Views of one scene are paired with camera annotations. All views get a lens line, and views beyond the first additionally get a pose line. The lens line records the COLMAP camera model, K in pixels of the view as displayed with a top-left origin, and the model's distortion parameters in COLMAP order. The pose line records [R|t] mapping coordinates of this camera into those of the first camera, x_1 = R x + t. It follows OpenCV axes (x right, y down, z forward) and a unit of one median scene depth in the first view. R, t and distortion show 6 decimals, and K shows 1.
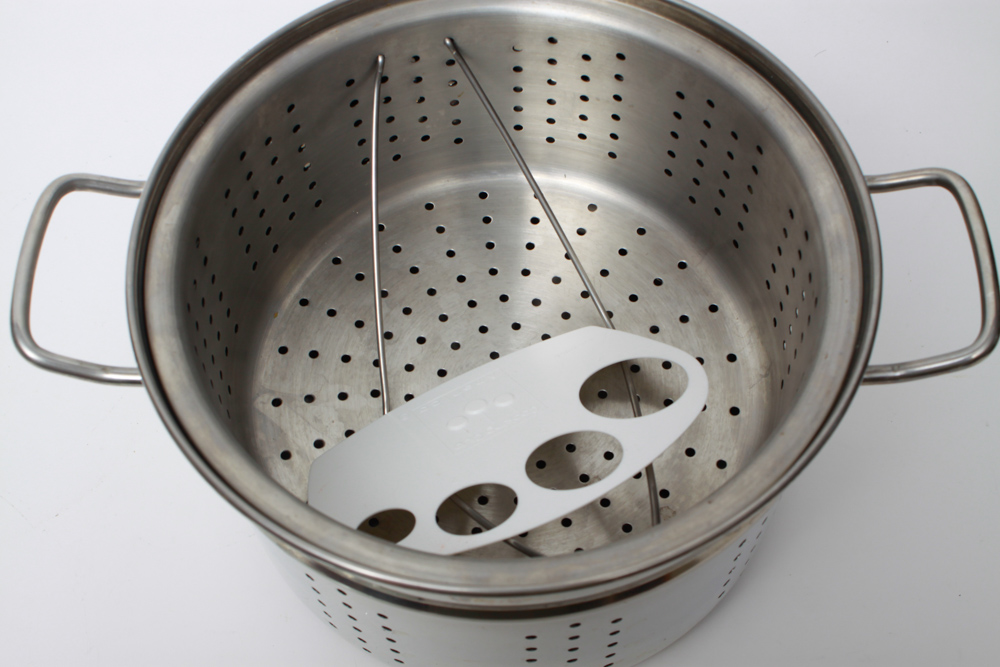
lens RADIAL K [[1309.5, 0, 500.0], [0, 1309.5, 333.5], [0, 0, 1]] dist [0.007779, 0.002760]
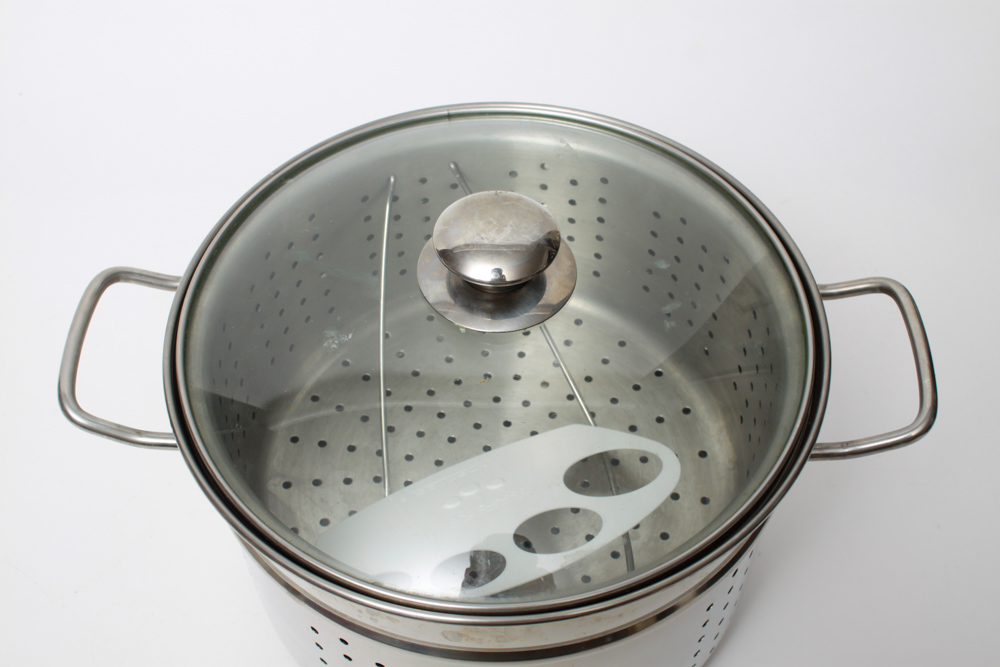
lens RADIAL K [[1309.5, 0, 500.0], [0, 1309.5, 333.5], [0, 0, 1]] dist [0.007779, 0.002760]
pose [[0.999759, 0.021430, 0.004726, -0.000643], [-0.020500, 0.988868, -0.147378, 0.085675], [-0.007832, 0.147245, 0.989069, -0.102193]]
